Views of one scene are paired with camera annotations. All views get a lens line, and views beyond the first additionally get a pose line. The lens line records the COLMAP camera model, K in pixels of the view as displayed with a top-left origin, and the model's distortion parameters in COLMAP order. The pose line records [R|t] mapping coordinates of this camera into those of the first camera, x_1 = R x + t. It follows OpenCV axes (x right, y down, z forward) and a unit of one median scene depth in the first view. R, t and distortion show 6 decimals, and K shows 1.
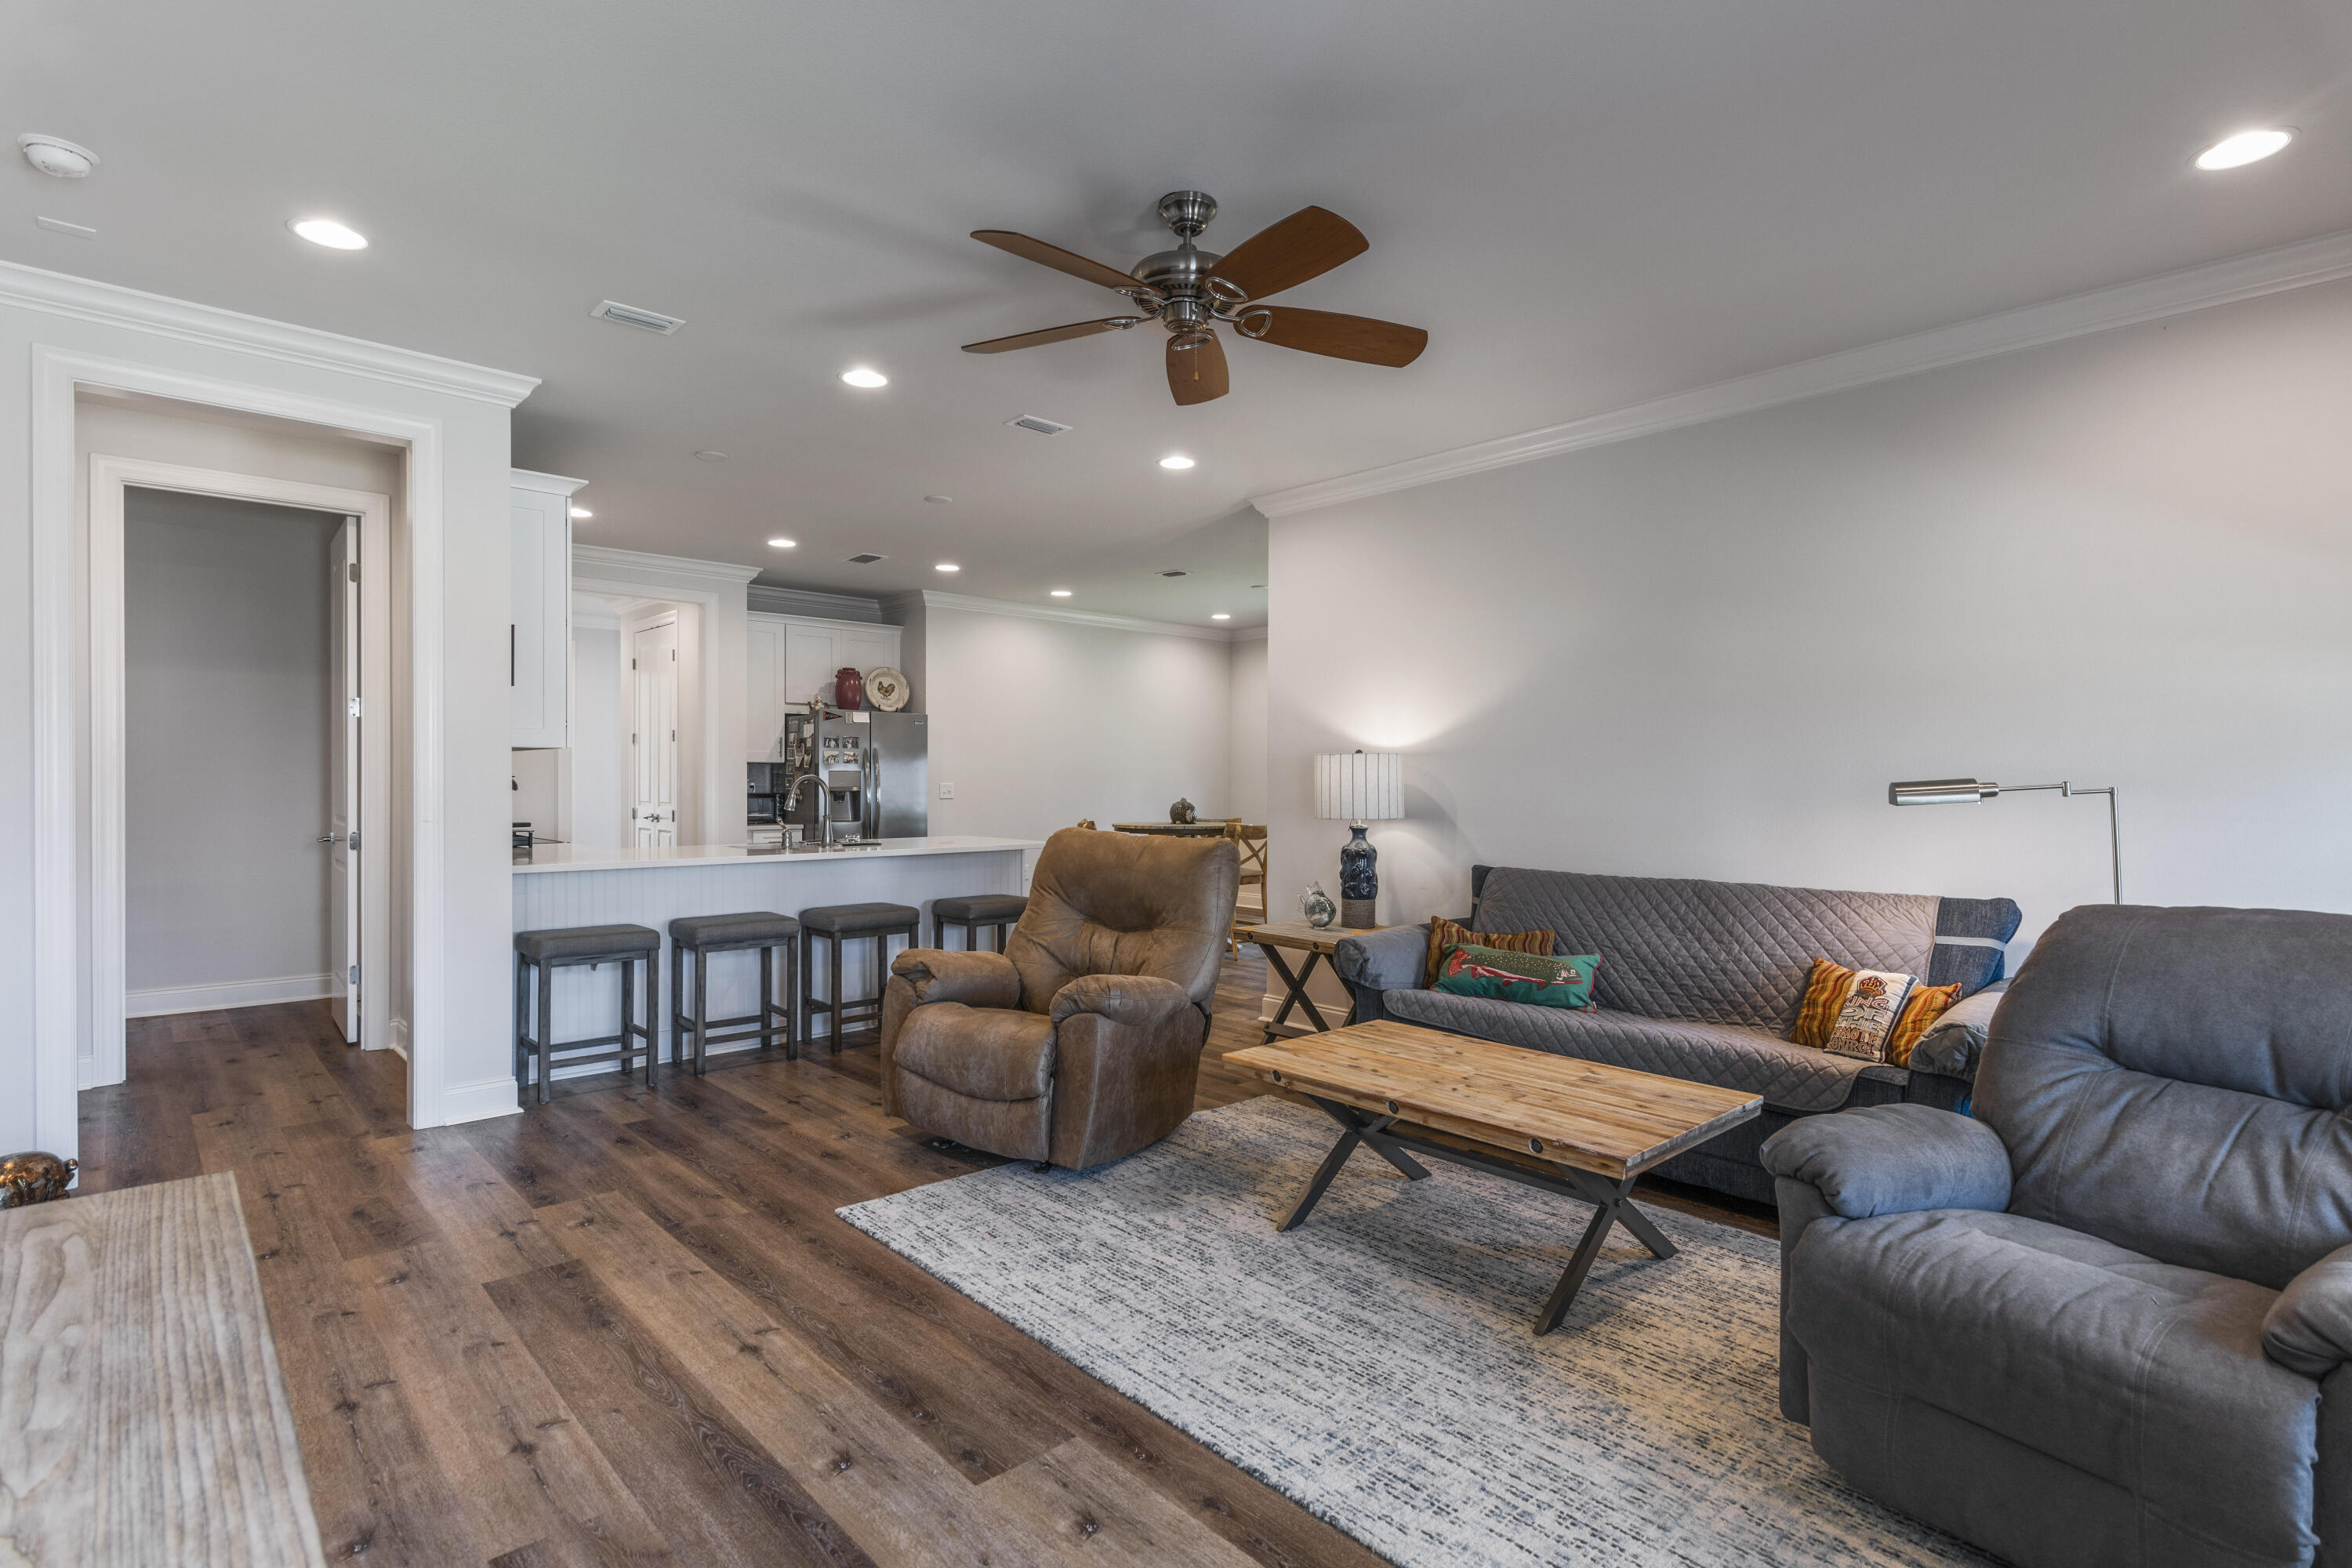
lens RADIAL K [[1147.9, 0, 1176.0], [0, 1147.9, 784.0], [0, 0, 1]] dist [0.012234, -0.000953]
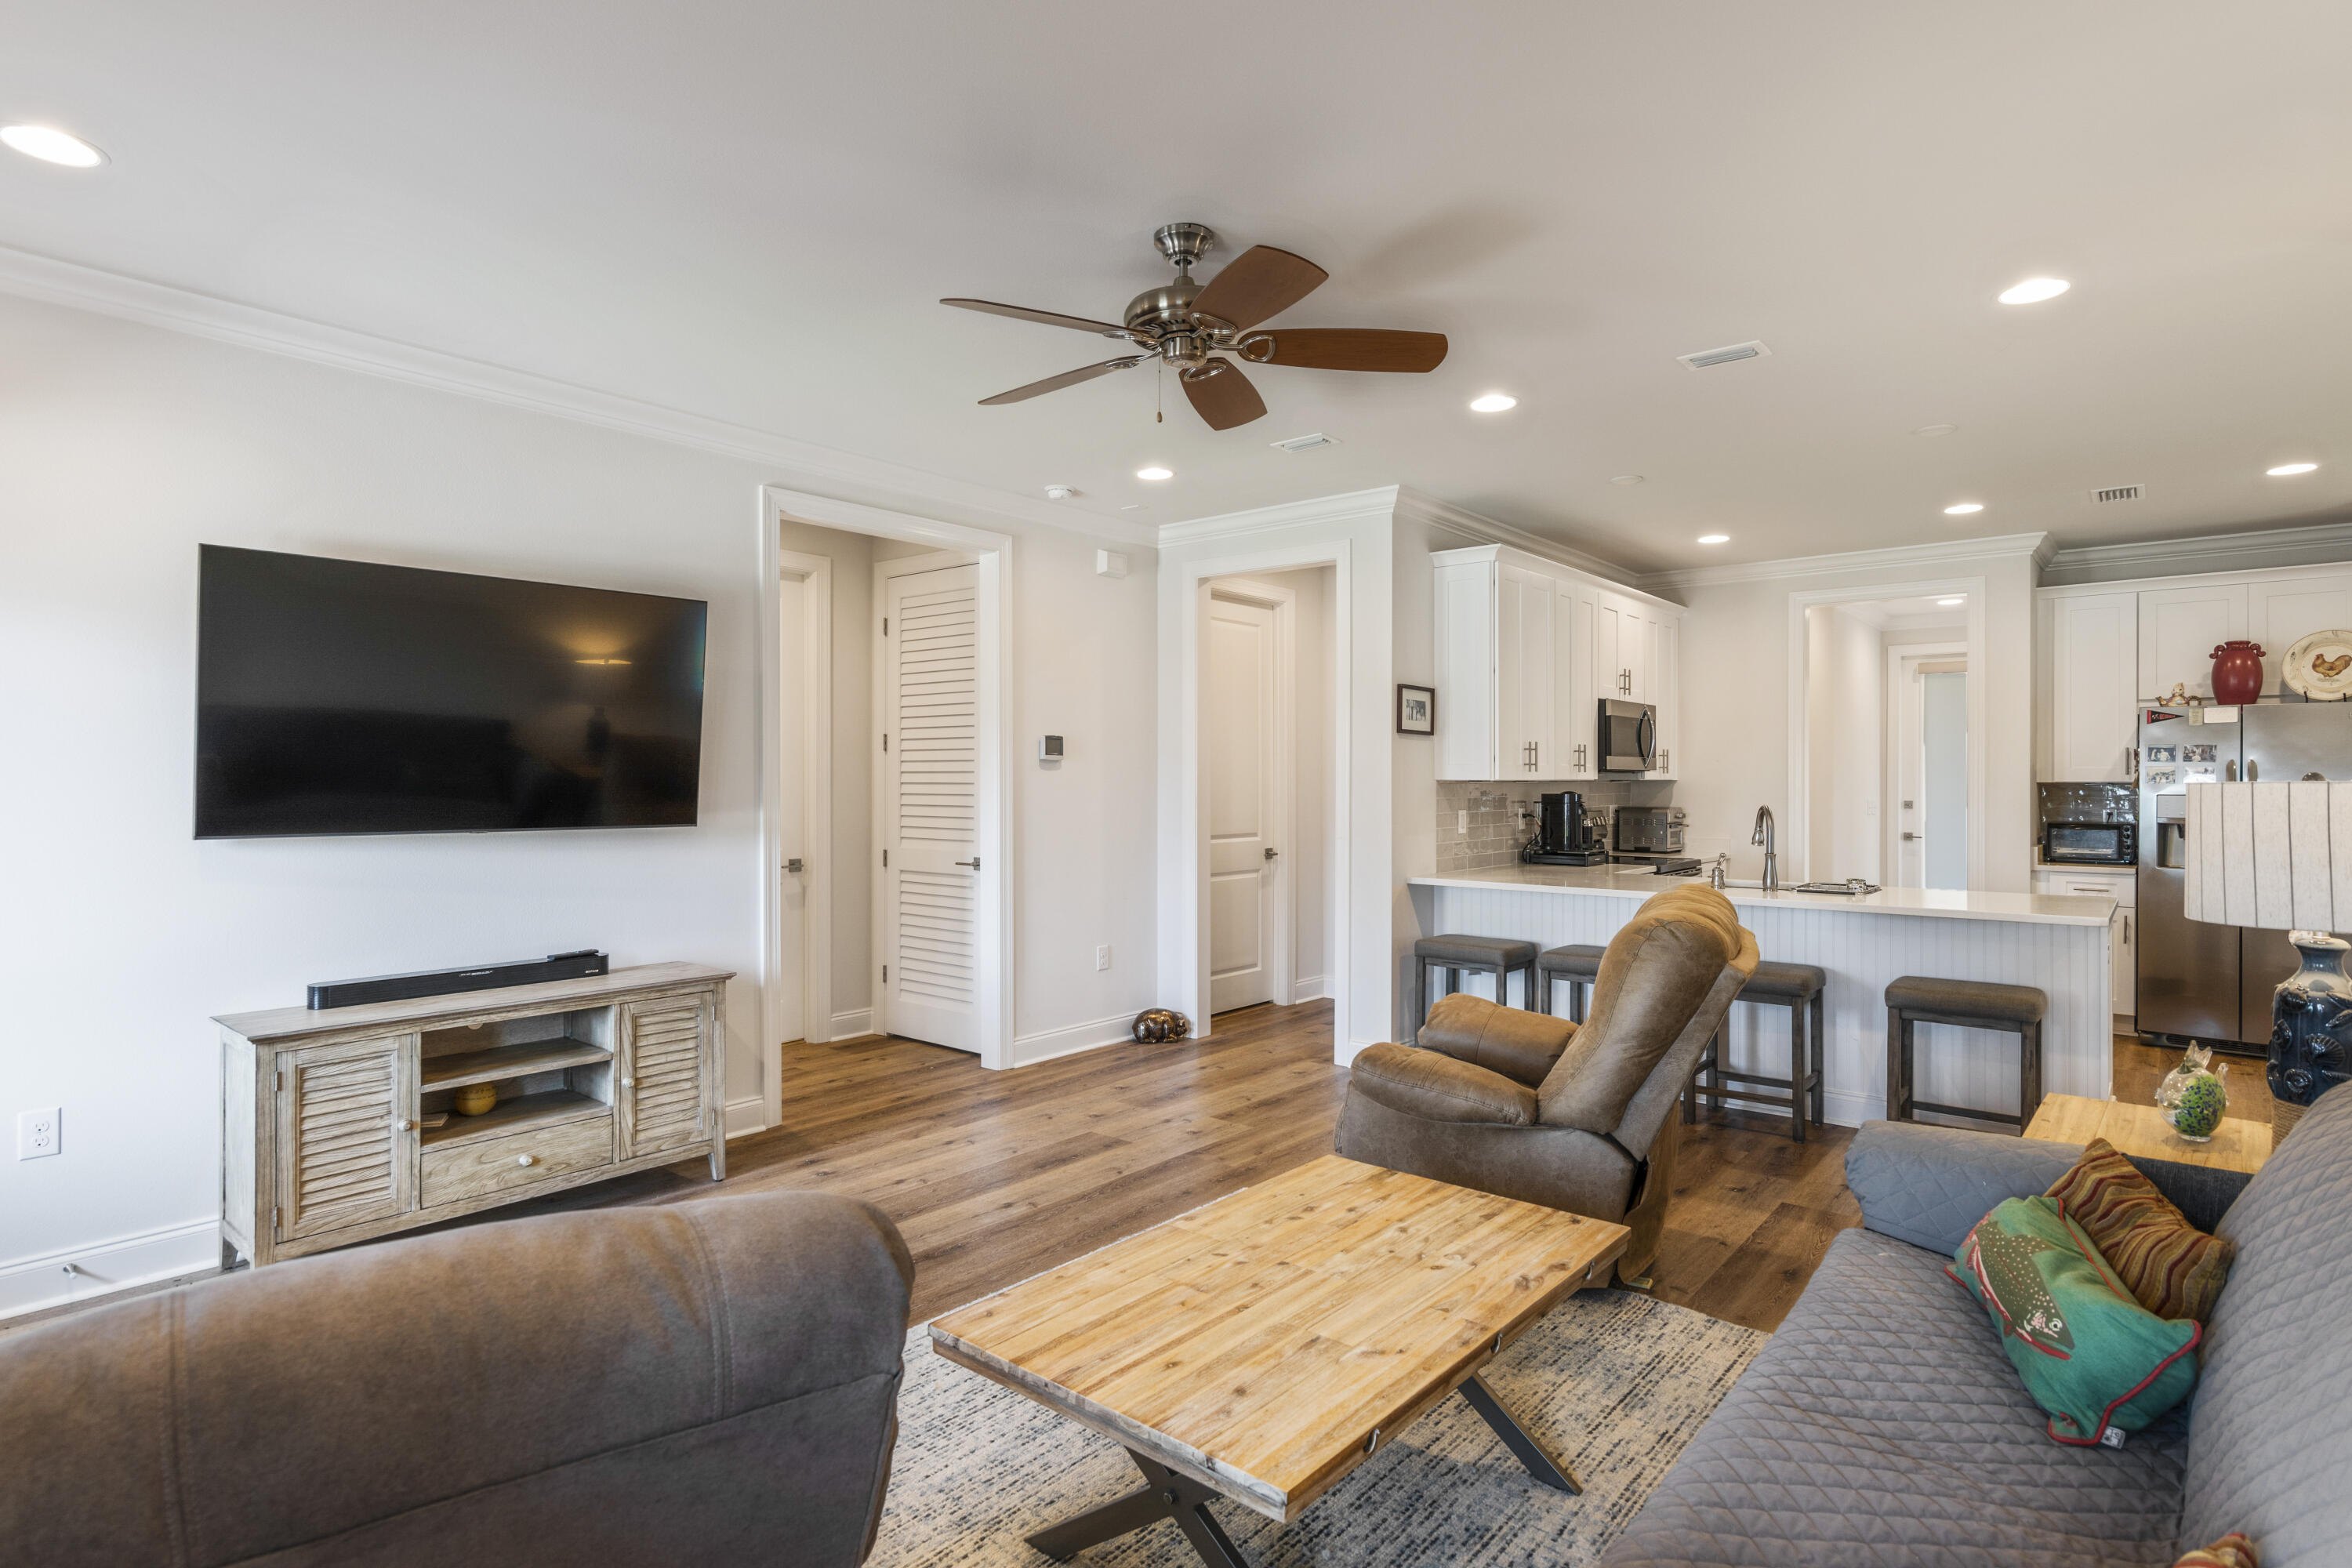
lens RADIAL K [[1212.1, 0, 1167.7], [0, 1212.1, 780.6], [0, 0, 1]] dist [0.000412, -0.000755]
pose [[0.122094, -0.003934, -0.992511, 0.357048], [-0.005476, 0.999974, -0.004638, -0.013130], [0.992503, 0.006001, 0.122069, 0.304813]]
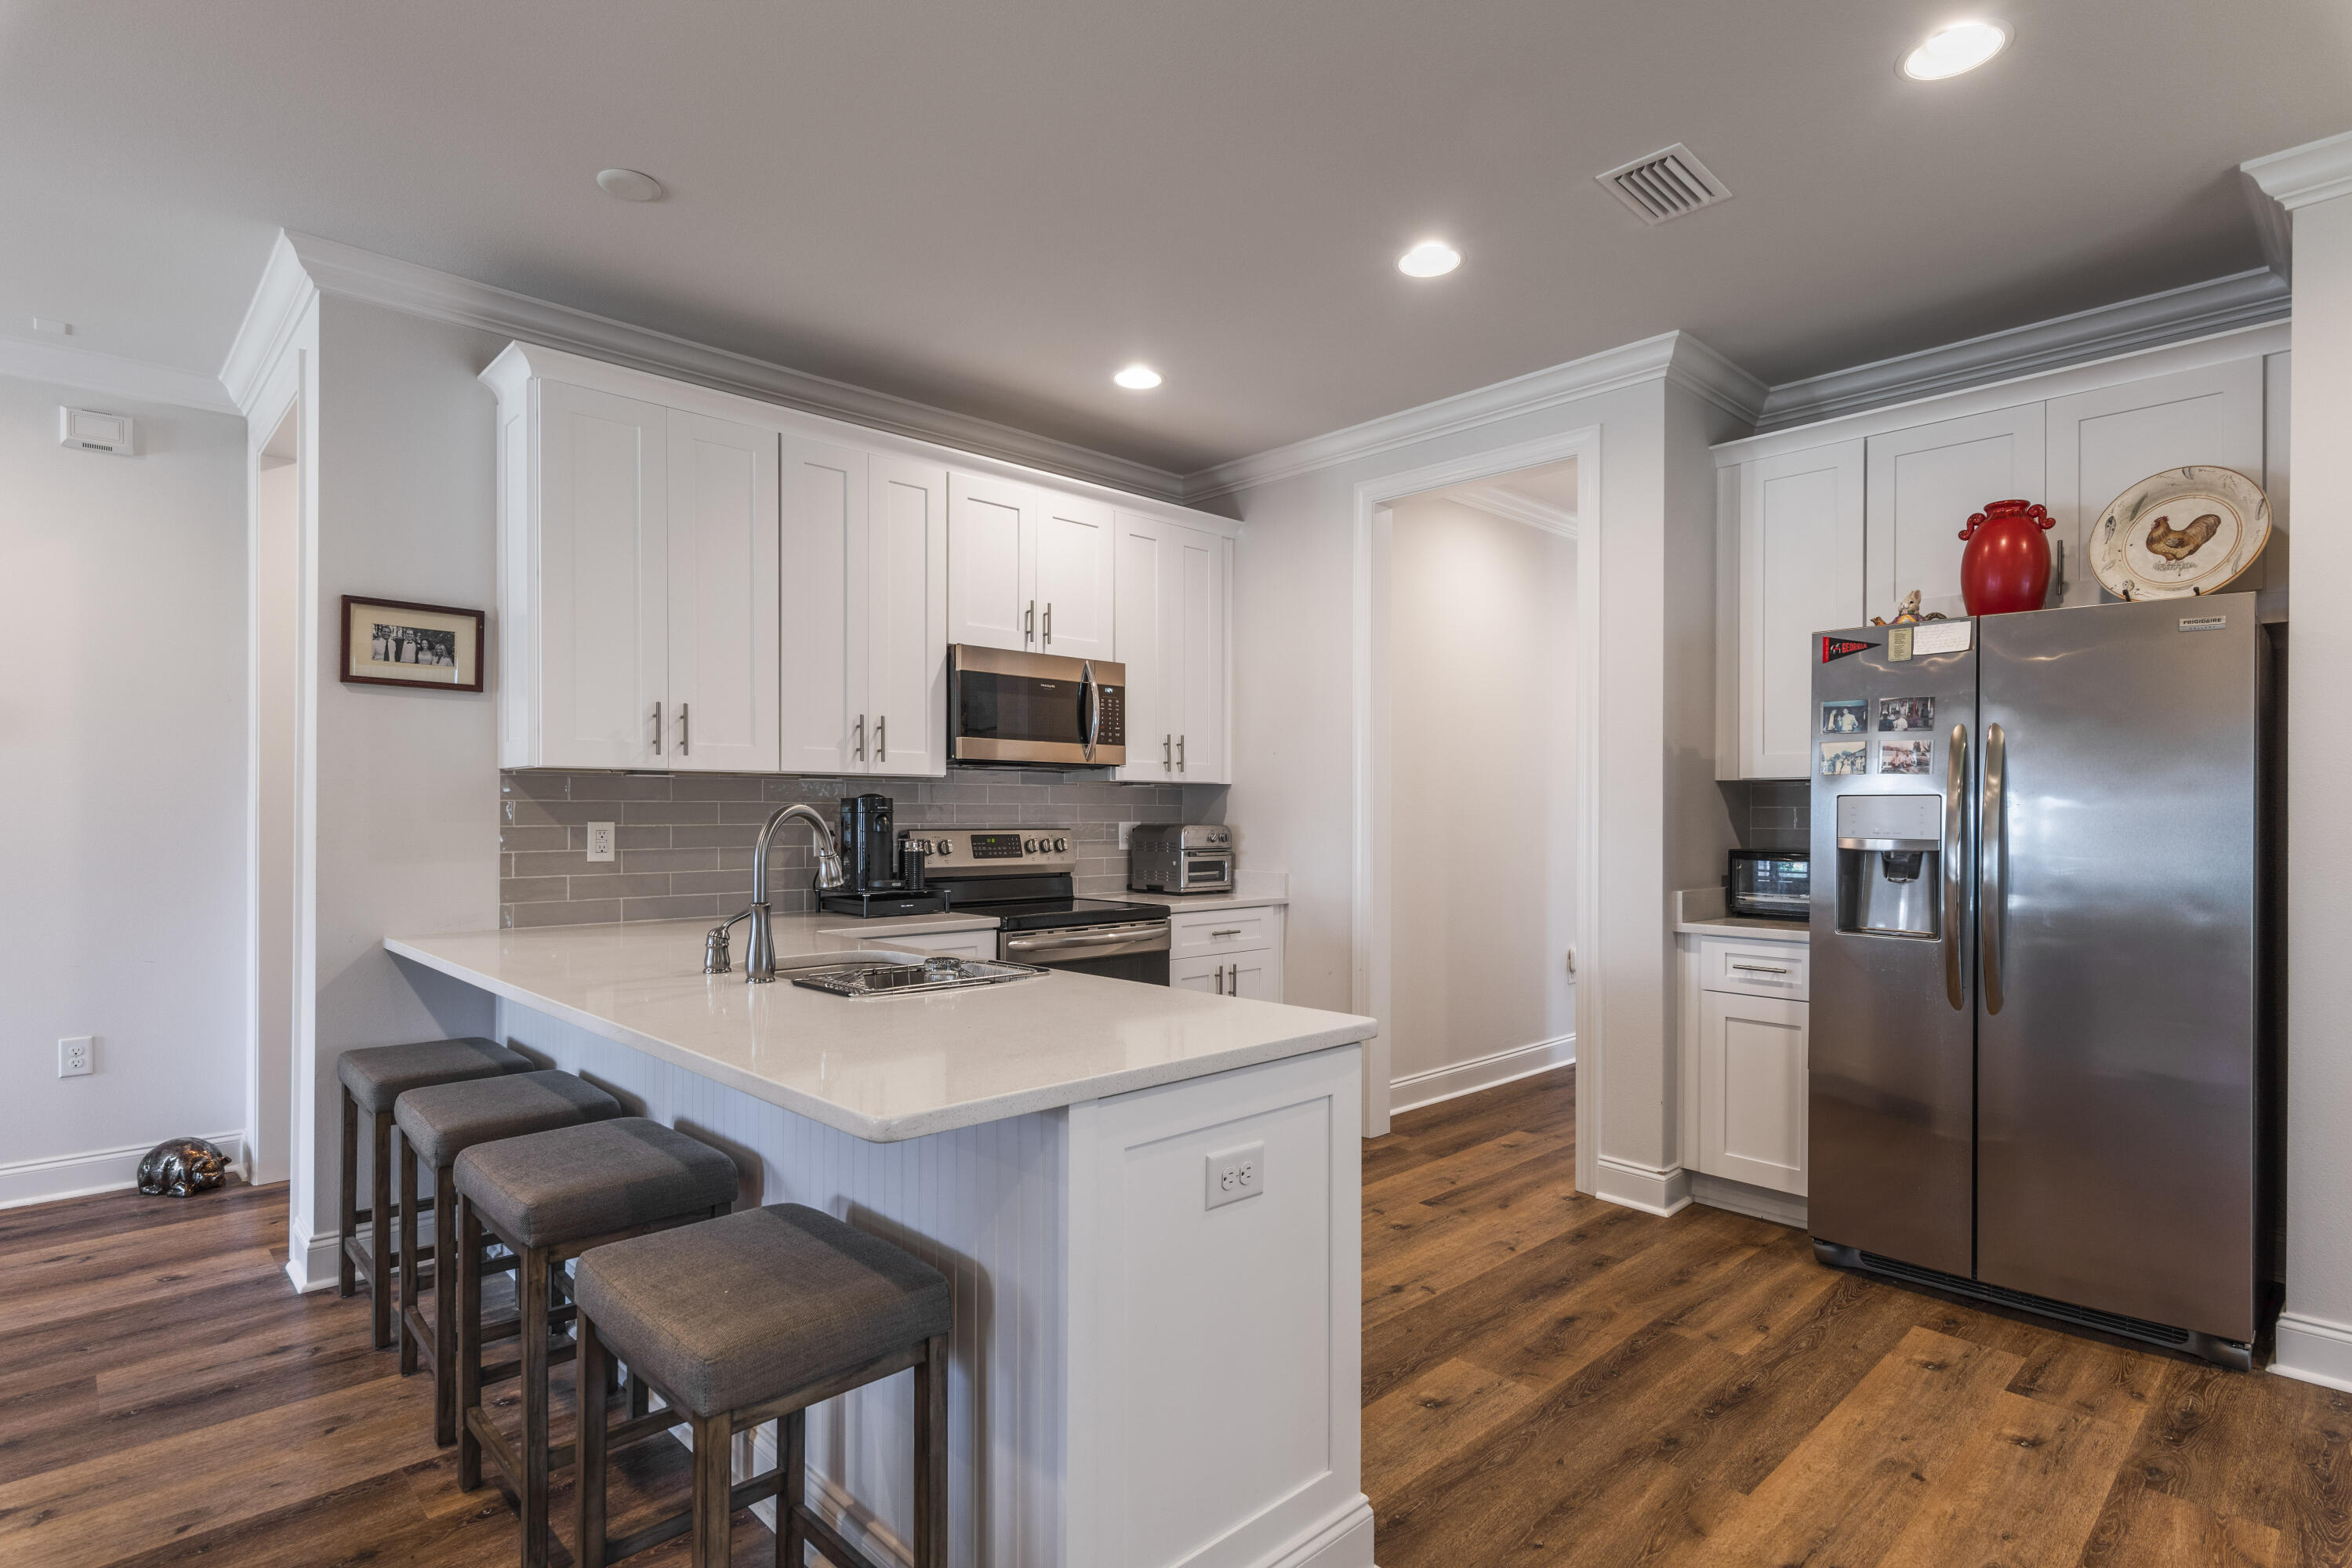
lens RADIAL K [[1178.4, 0, 1179.6], [0, 1178.4, 811.2], [0, 0, 1]] dist [0.000508, 0.000204]
pose [[0.012258, -0.005383, -0.999910, 0.076535], [-0.006597, 0.999963, -0.005464, -0.002827], [0.999903, 0.006664, 0.012222, 0.773896]]
